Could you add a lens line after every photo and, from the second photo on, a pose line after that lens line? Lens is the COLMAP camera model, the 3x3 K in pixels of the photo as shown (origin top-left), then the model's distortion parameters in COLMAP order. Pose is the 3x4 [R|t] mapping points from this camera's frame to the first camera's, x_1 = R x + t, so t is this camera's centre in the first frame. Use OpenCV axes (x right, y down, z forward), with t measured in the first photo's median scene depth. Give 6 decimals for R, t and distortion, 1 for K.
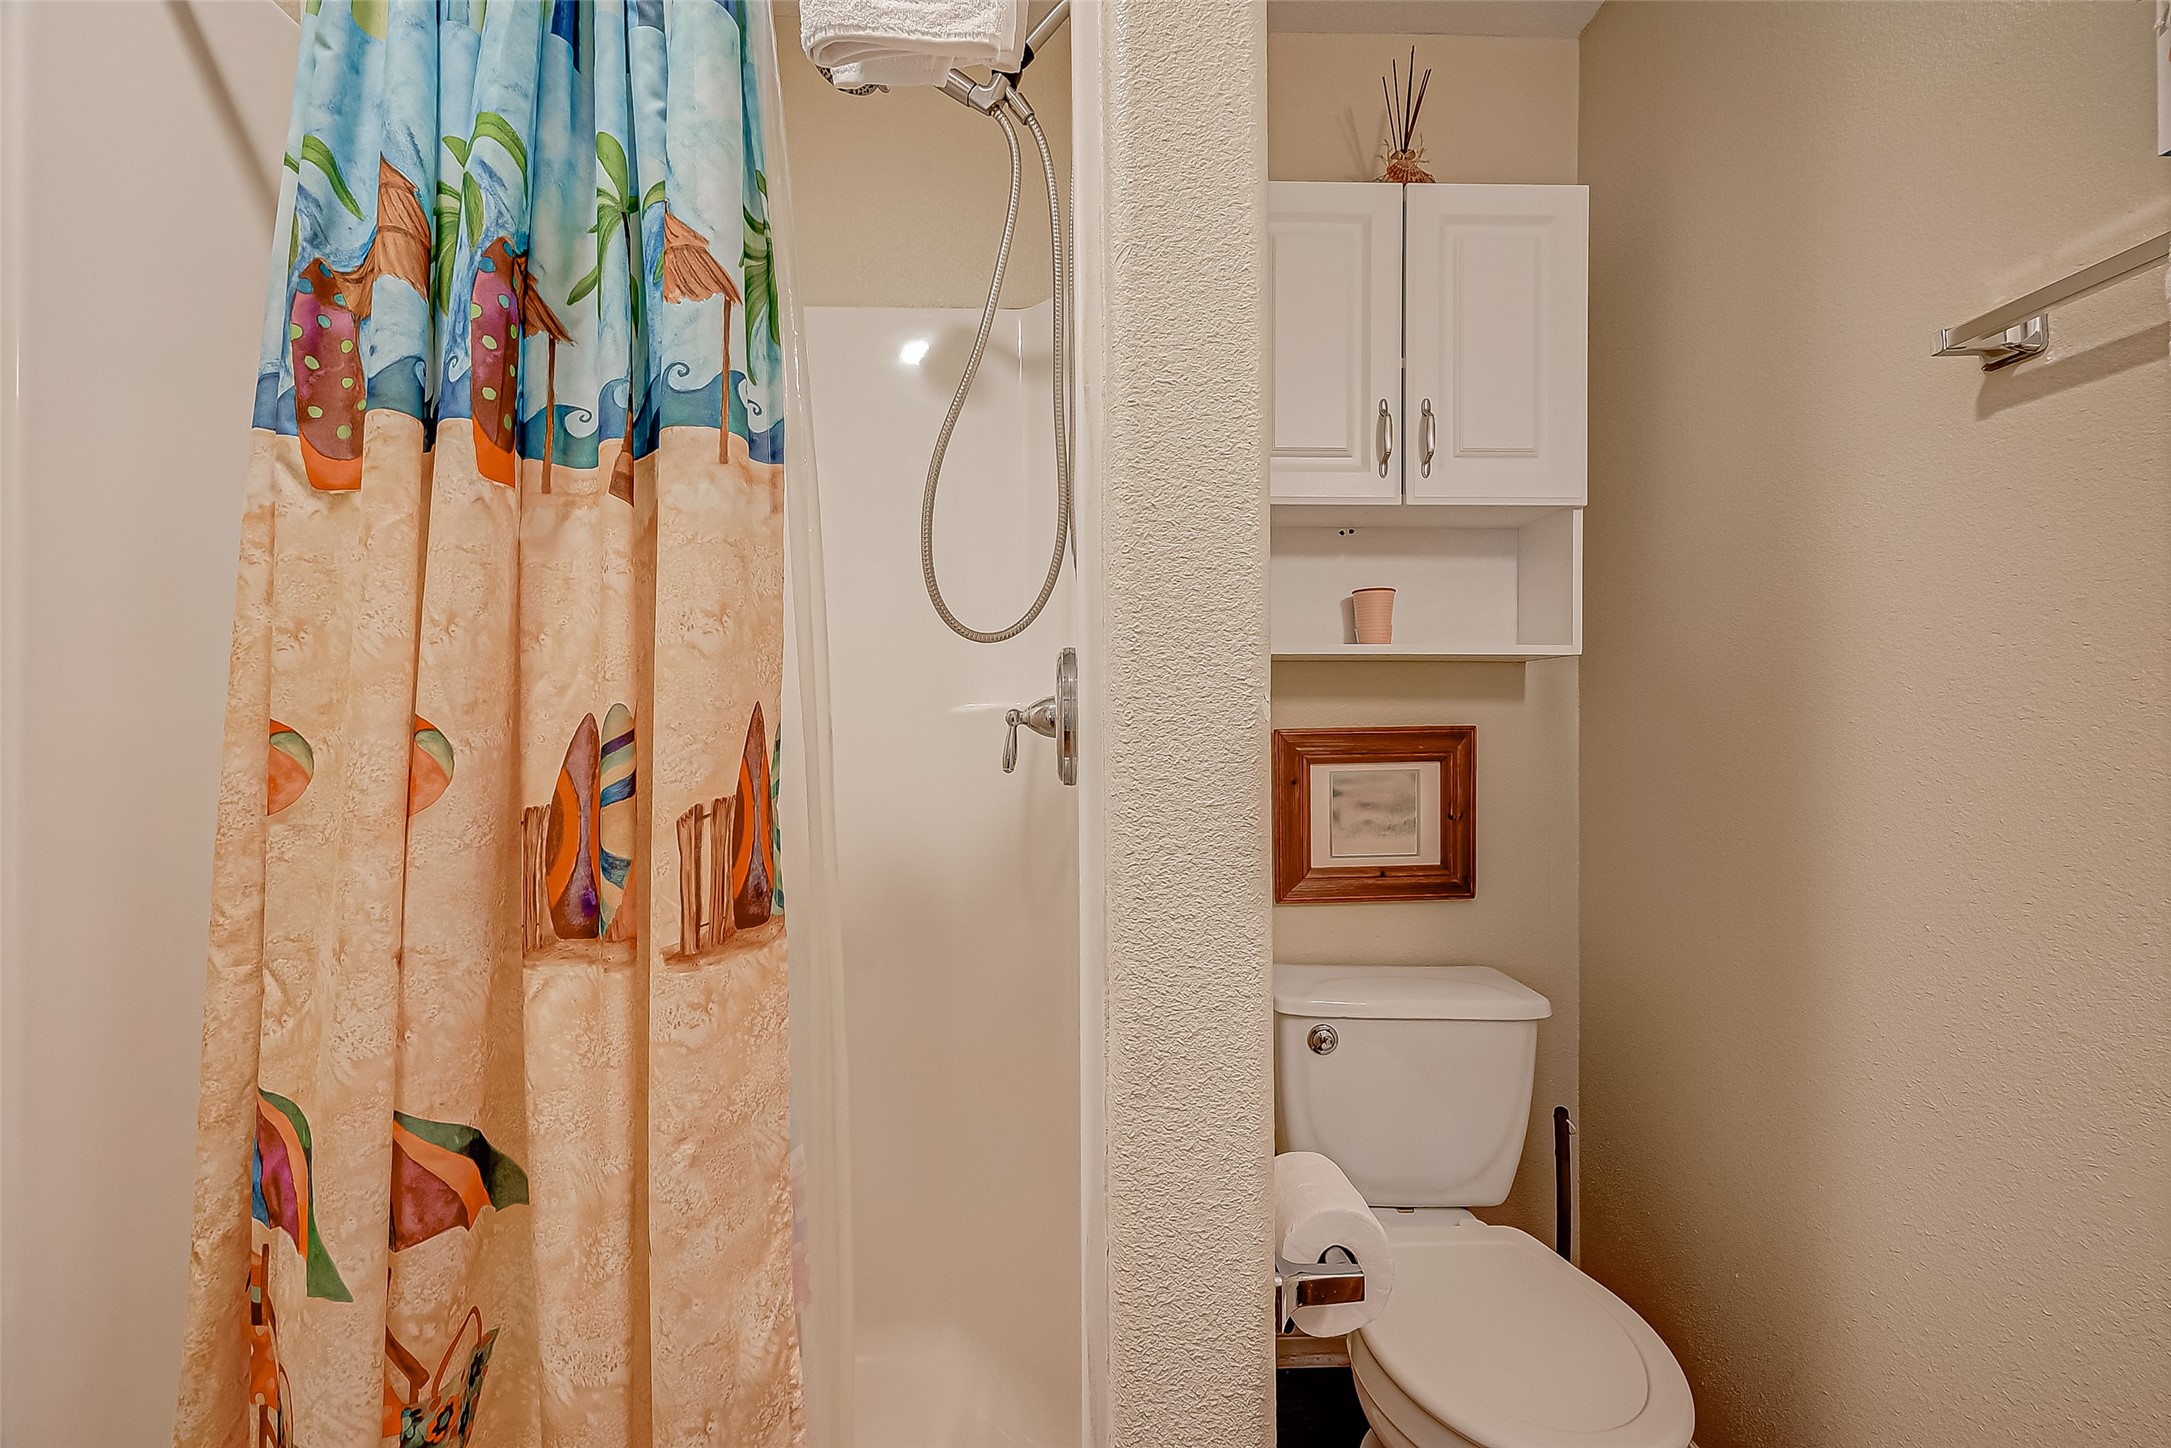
lens RADIAL K [[816.7, 0, 1074.0], [0, 816.7, 723.5], [0, 0, 1]] dist [-0.000325, -0.000102]
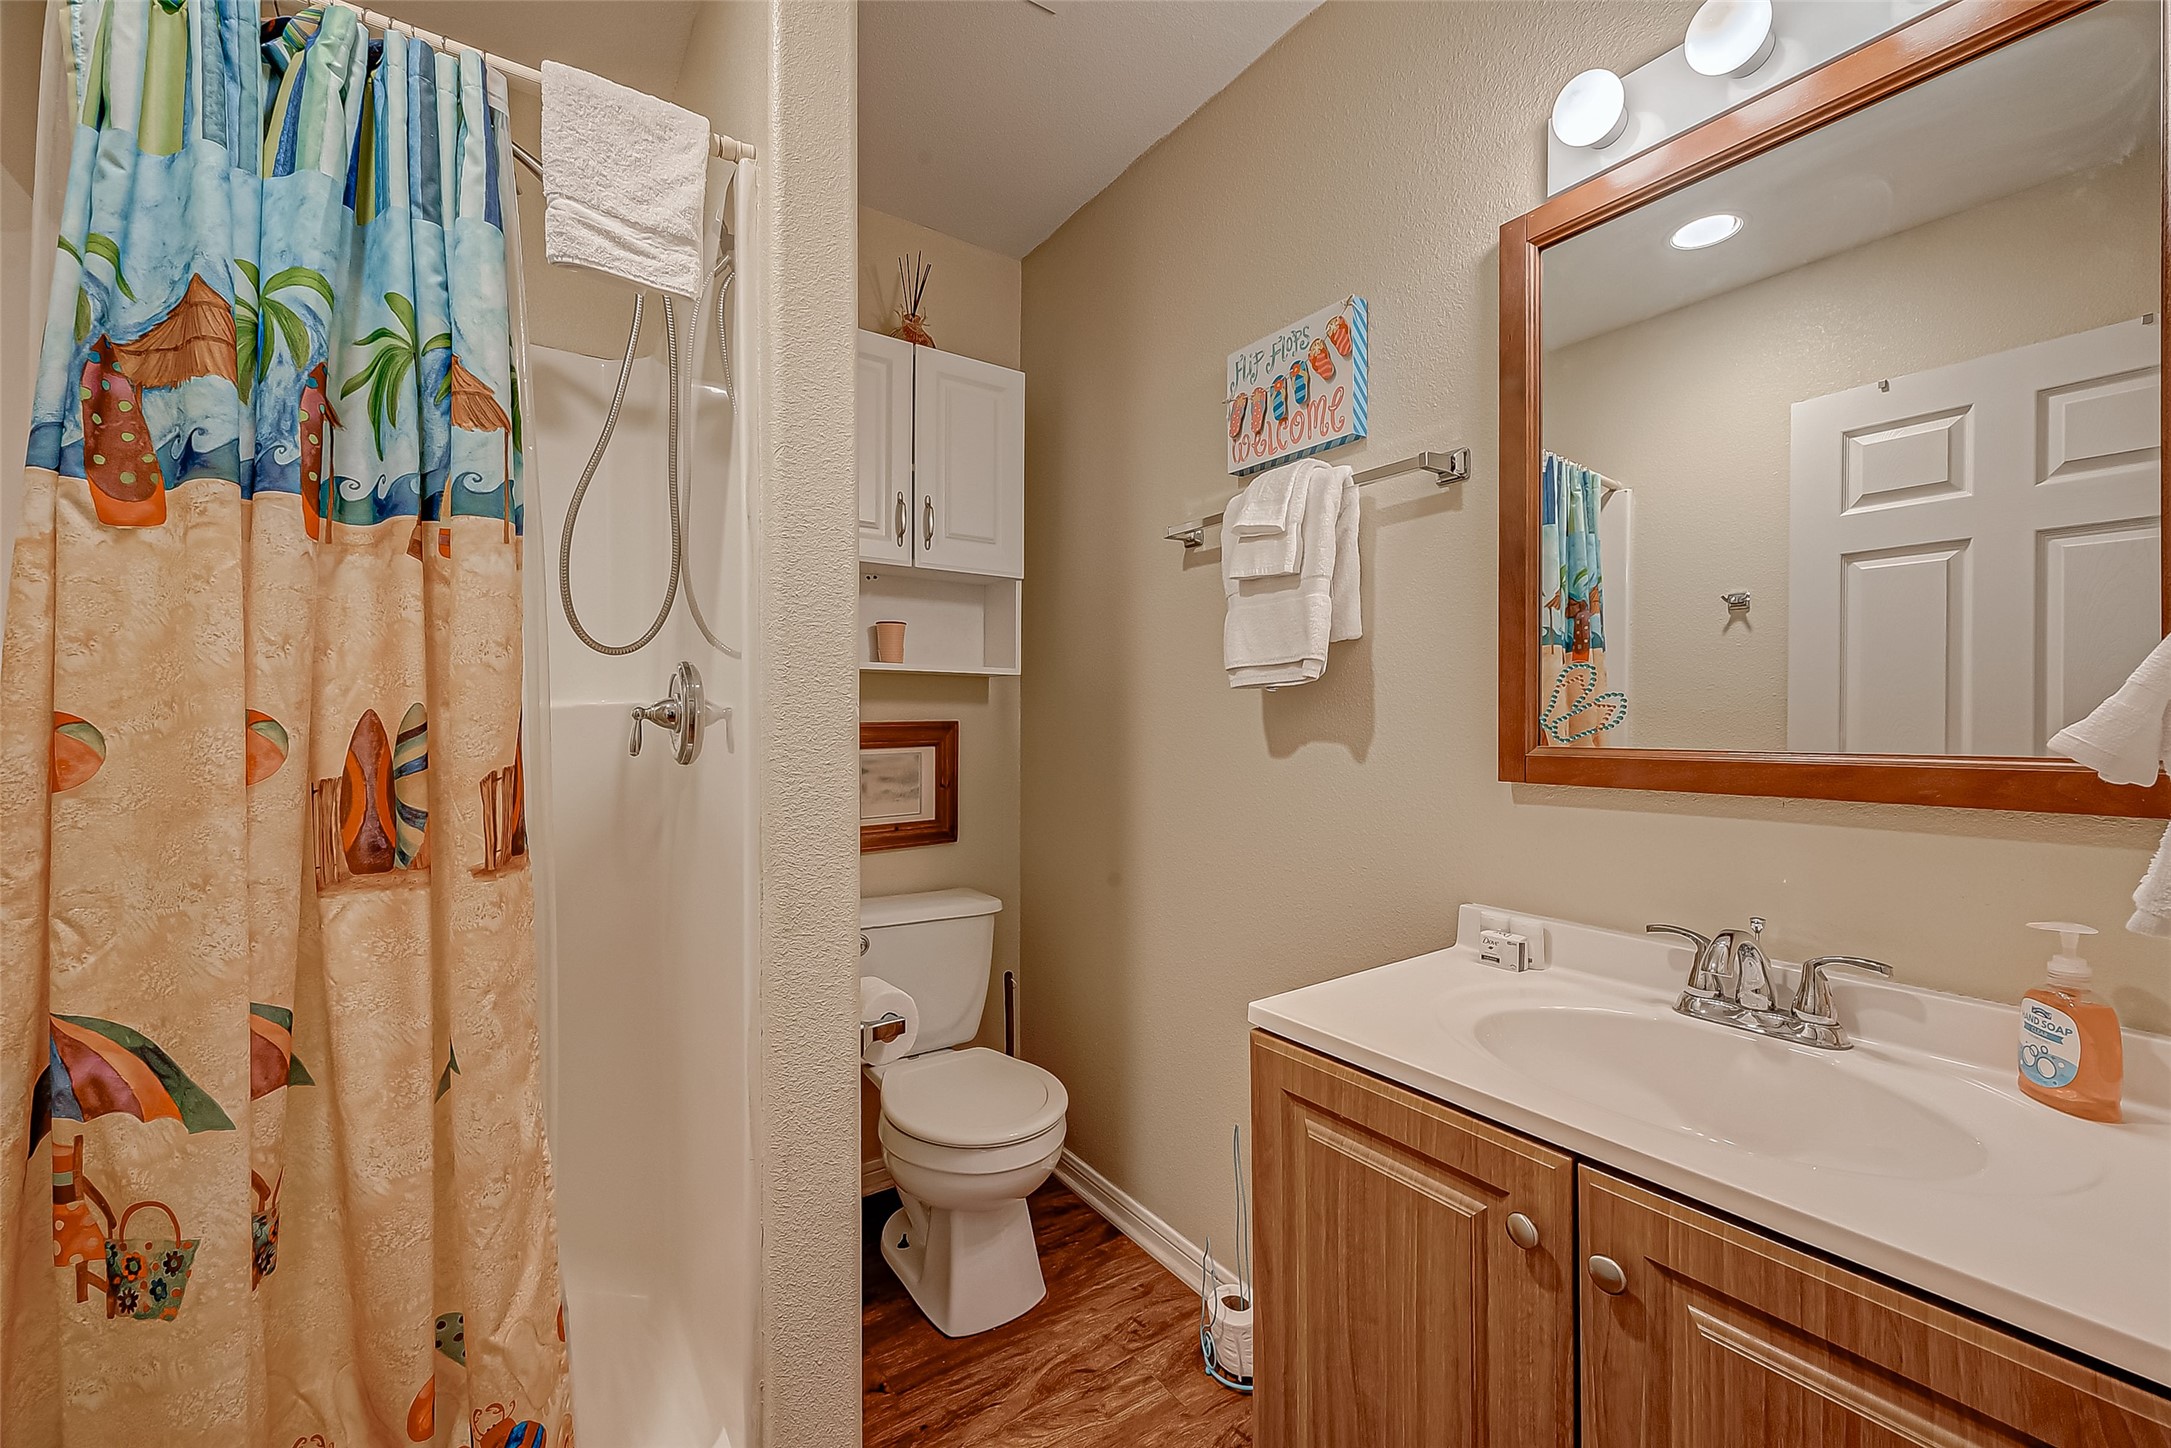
lens RADIAL K [[861.8, 0, 1081.4], [0, 861.8, 725.7], [0, 0, 1]] dist [0.002814, -0.001175]
pose [[0.823574, -0.001005, 0.567208, -0.451311], [-0.003159, 0.999975, 0.006359, 0.002125], [-0.567200, -0.007029, 0.823550, -0.885162]]
